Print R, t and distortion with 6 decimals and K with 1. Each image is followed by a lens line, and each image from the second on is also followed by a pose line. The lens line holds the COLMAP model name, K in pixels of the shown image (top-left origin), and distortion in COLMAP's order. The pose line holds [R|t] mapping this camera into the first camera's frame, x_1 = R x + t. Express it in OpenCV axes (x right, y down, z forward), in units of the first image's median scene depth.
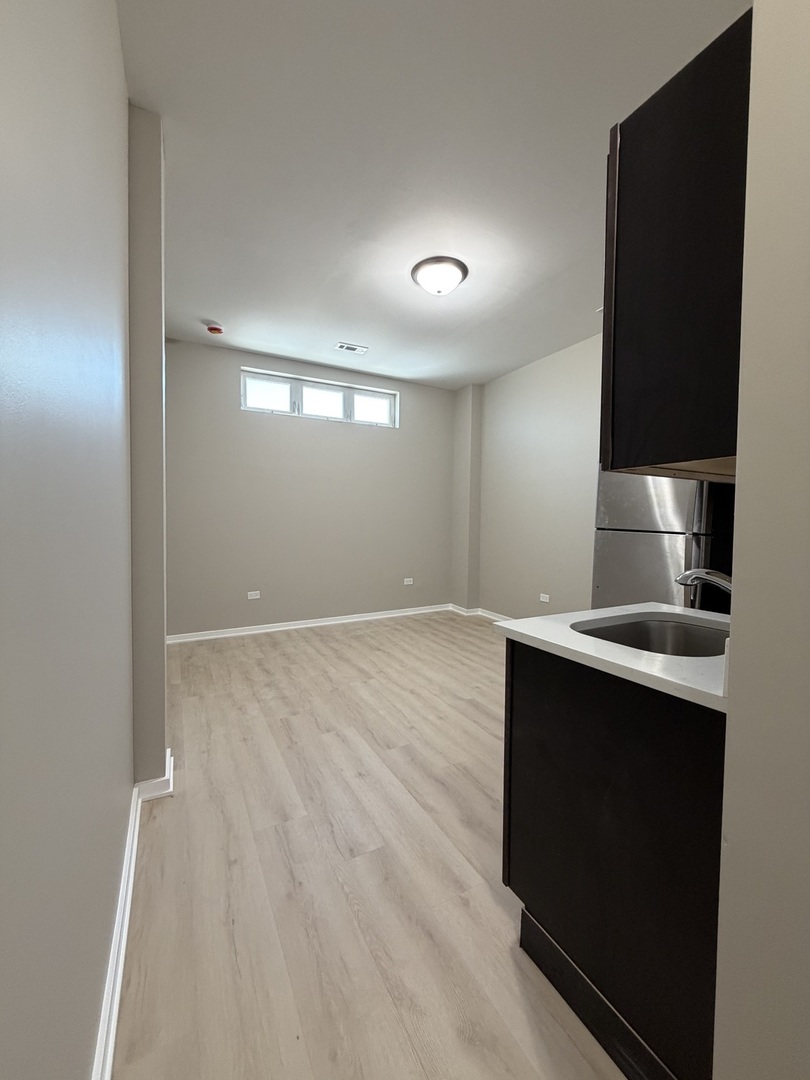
lens RADIAL K [[432.0, 0, 401.1], [0, 432.0, 538.9], [0, 0, 1]] dist [0.002538, -0.000373]
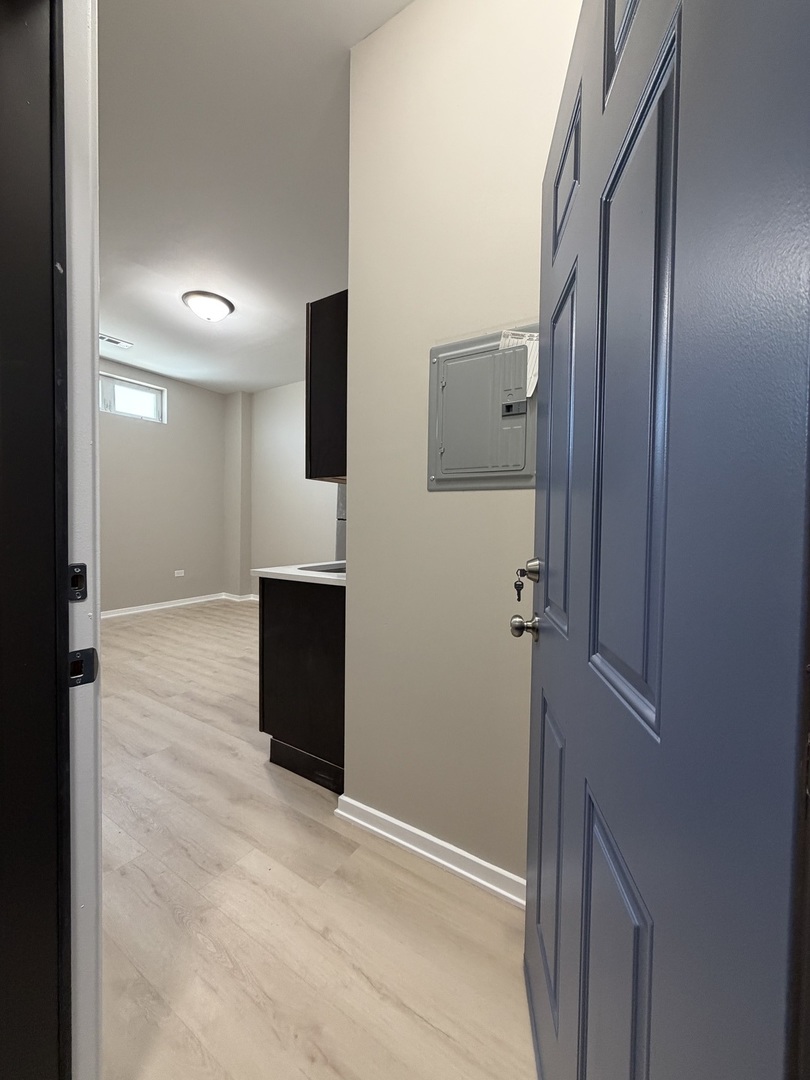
lens RADIAL K [[432.0, 0, 402.9], [0, 432.0, 537.8], [0, 0, 1]] dist [0.002538, -0.000373]
pose [[0.873904, -0.013085, 0.485922, -0.029514], [0.014352, 0.999896, 0.001114, 0.034826], [-0.485886, 0.006000, 0.874002, -0.277646]]
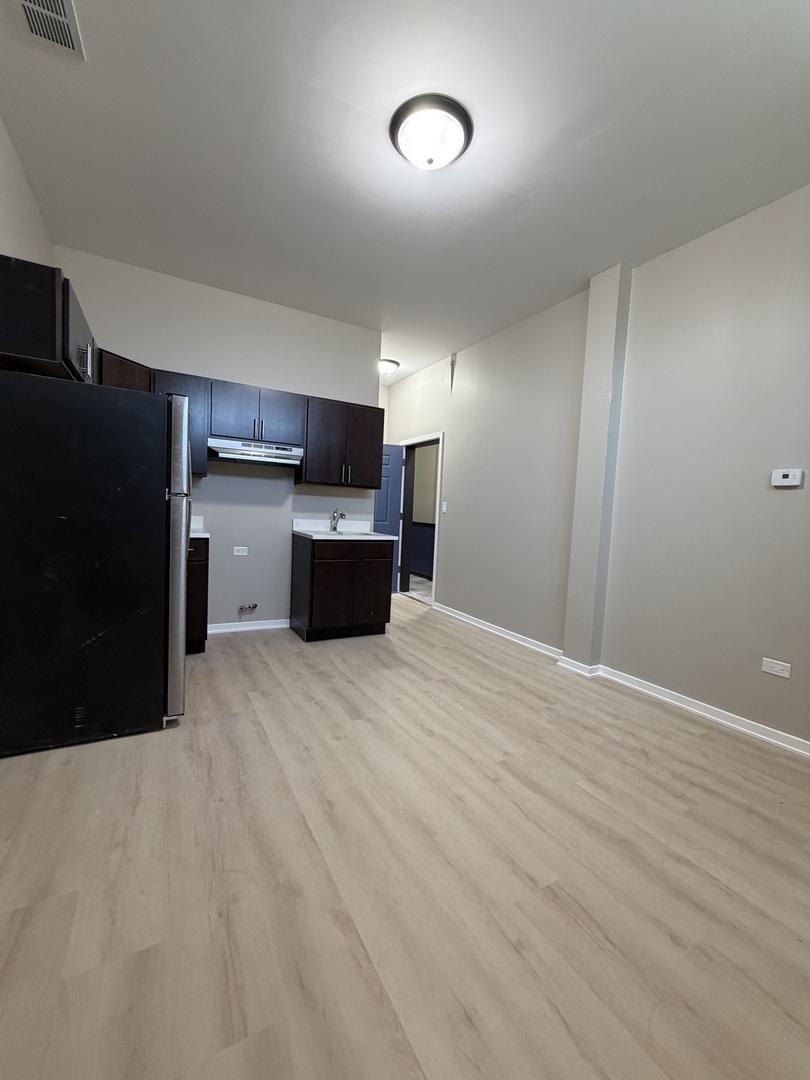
lens RADIAL K [[432.0, 0, 401.1], [0, 432.0, 534.7], [0, 0, 1]] dist [0.002538, -0.000373]
pose [[-0.998159, -0.054769, -0.026052, 0.110624], [-0.057134, 0.993252, 0.100929, -0.049729], [0.020349, 0.102232, -0.994552, 1.638352]]
